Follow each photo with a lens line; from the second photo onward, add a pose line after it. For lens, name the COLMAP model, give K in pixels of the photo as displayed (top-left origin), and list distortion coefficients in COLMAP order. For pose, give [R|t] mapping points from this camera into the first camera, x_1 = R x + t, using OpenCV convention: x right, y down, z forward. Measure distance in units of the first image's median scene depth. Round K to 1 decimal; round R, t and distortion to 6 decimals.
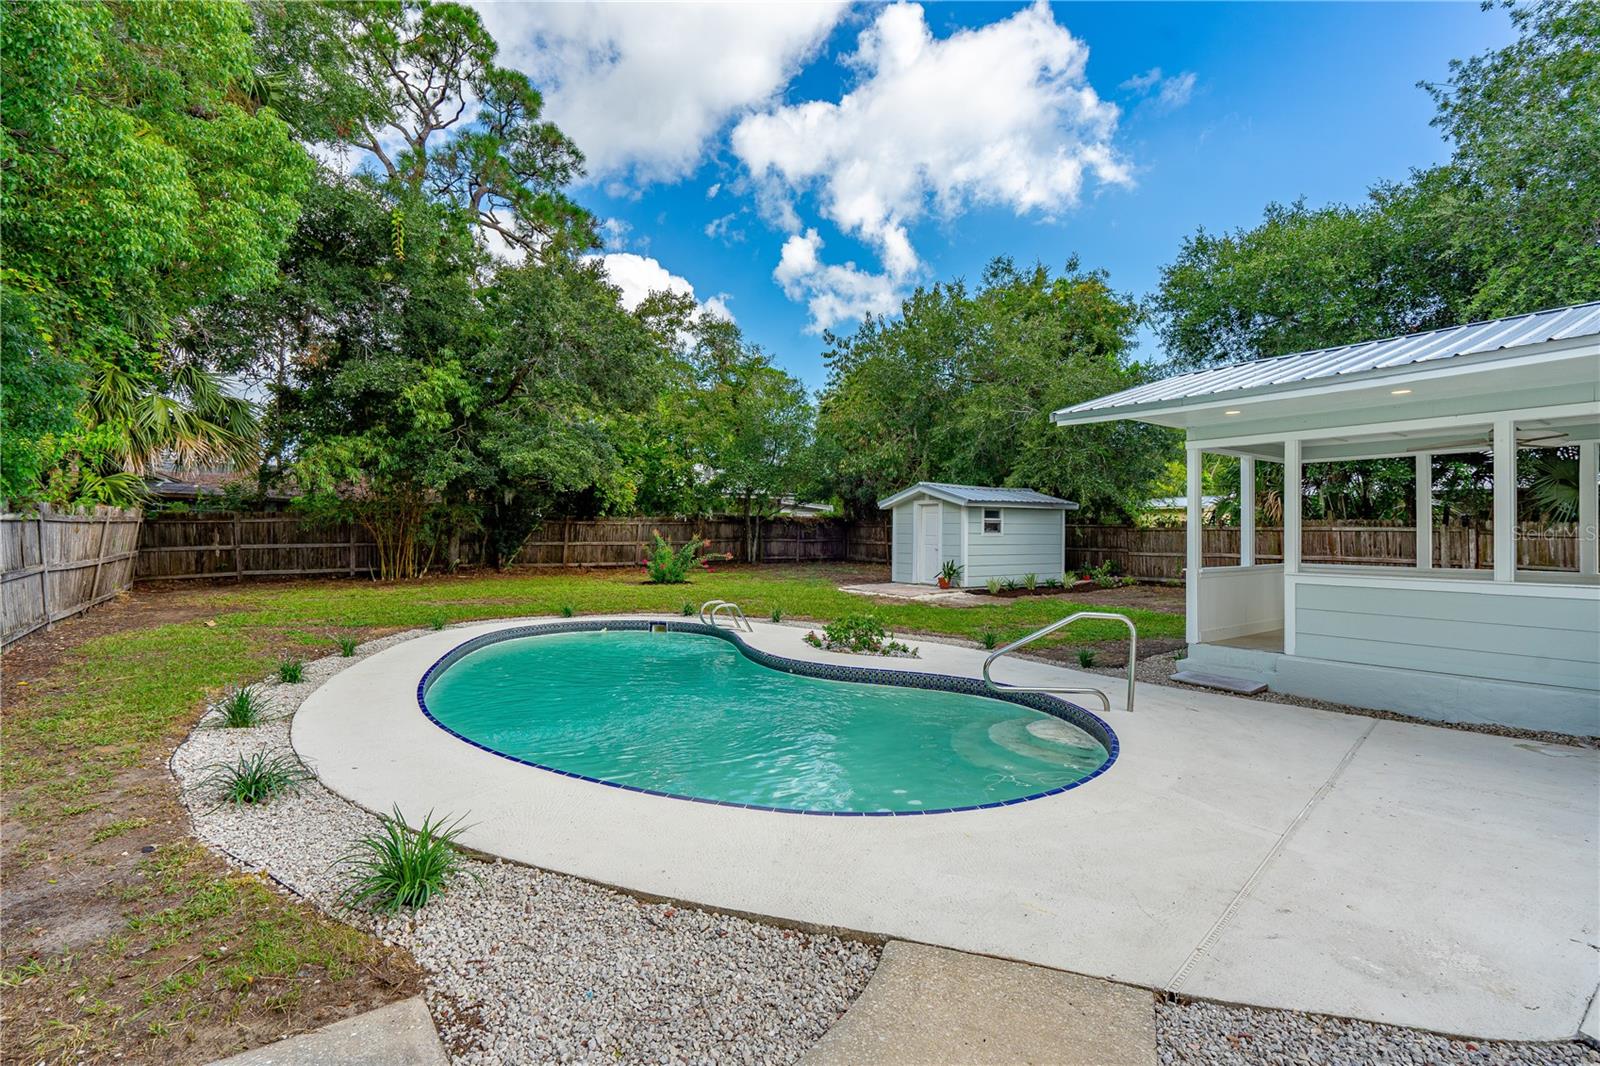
lens RADIAL K [[736.4, 0, 808.4], [0, 736.4, 522.2], [0, 0, 1]] dist [-0.005512, 0.002714]
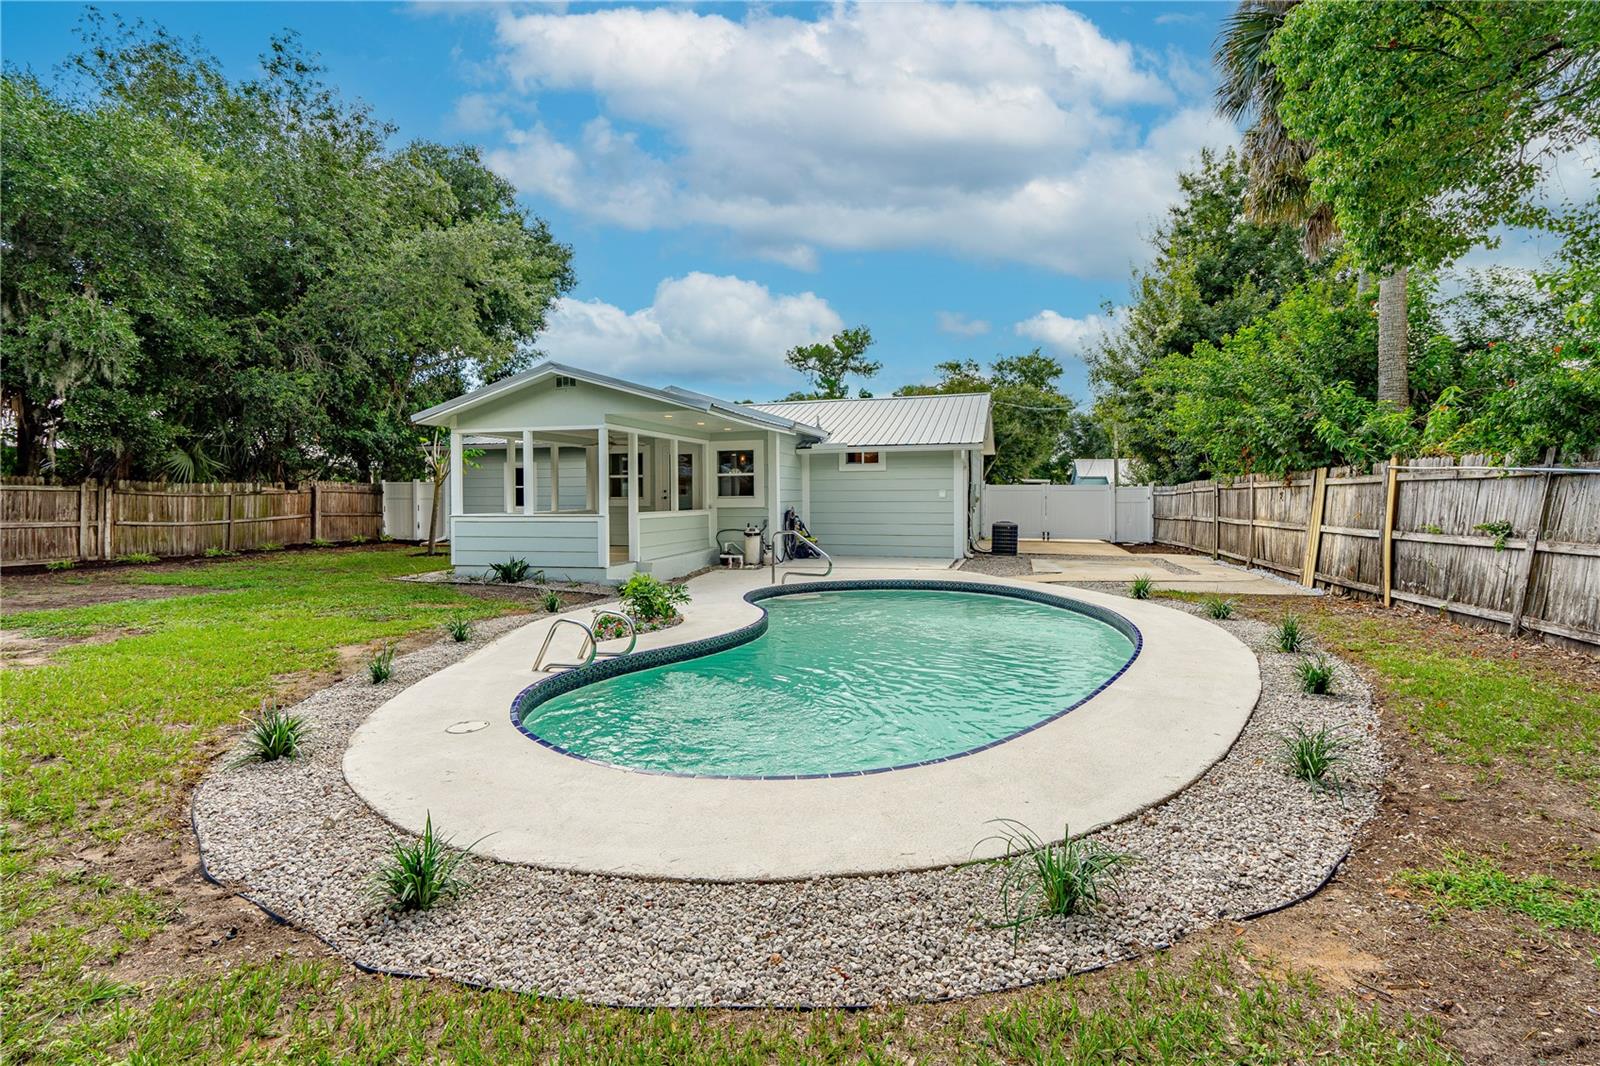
lens RADIAL K [[736.4, 0, 803.5], [0, 736.4, 494.6], [0, 0, 1]] dist [-0.005512, 0.002714]
pose [[-0.623664, 0.001890, 0.781690, -0.401324], [-0.005881, 0.999957, -0.007110, 0.016885], [-0.781671, -0.009032, -0.623626, 0.780415]]
